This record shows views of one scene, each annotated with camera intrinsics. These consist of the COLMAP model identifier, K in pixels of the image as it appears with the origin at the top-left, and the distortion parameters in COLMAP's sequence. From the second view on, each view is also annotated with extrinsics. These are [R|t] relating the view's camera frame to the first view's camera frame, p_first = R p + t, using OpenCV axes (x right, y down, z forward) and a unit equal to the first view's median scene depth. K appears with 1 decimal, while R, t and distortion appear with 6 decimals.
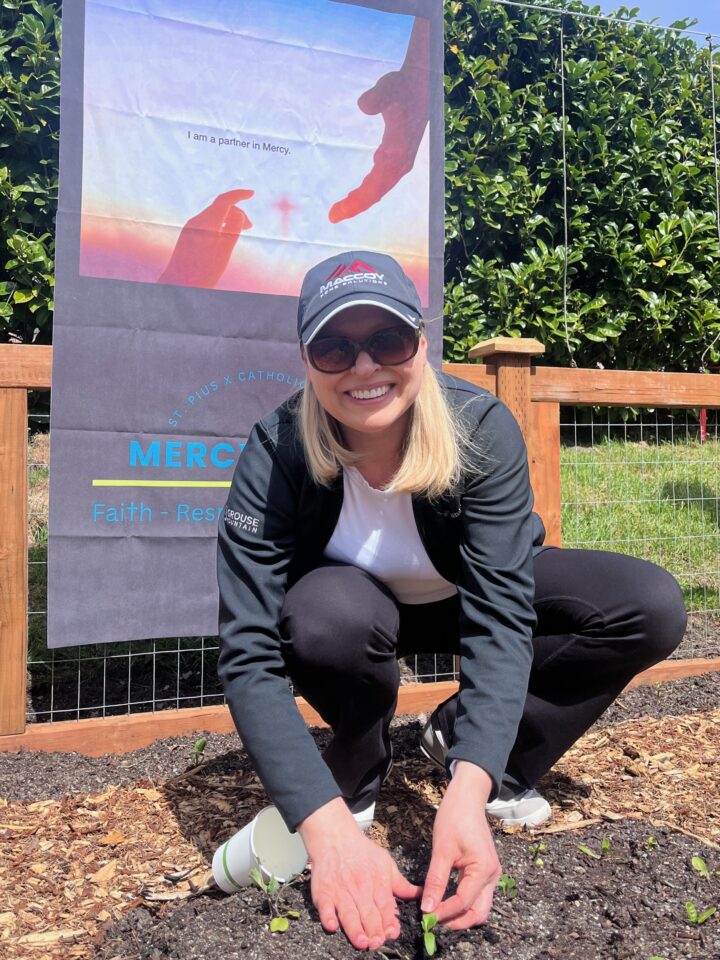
lens RADIAL K [[892.7, 0, 358.9], [0, 892.7, 470.7], [0, 0, 1]] dist [0.023903, 0.012922]
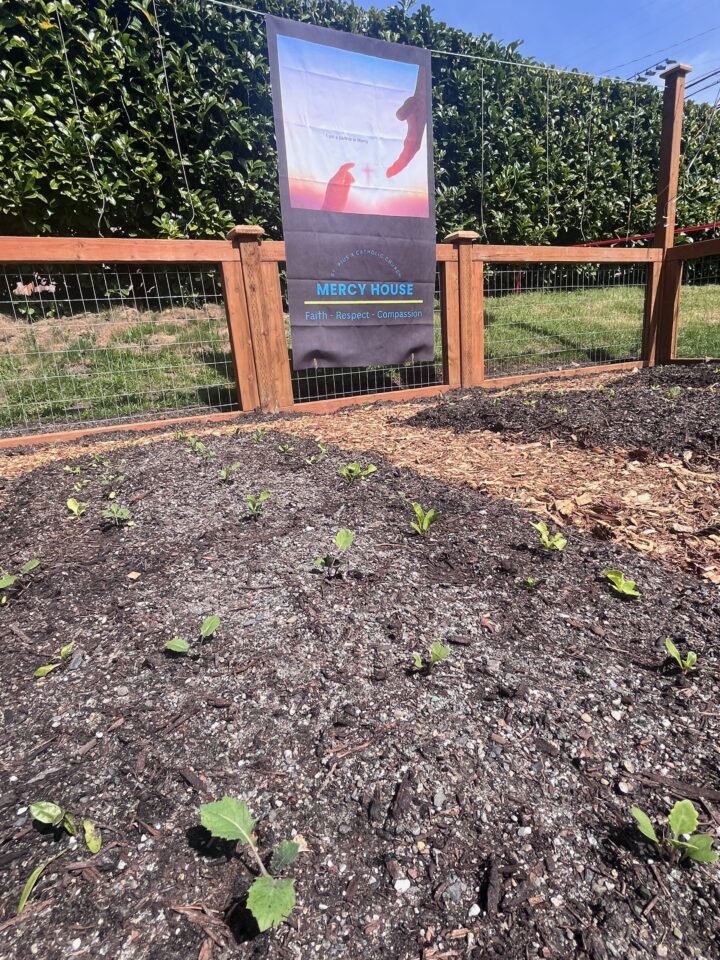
lens RADIAL K [[485.7, 0, 361.1], [0, 485.7, 484.0], [0, 0, 1]] dist [-0.003174, -0.000494]
pose [[0.993466, -0.084985, 0.076181, -0.103563], [0.058735, 0.953009, 0.297193, 0.035976], [-0.097858, -0.290777, 0.951773, -0.151431]]
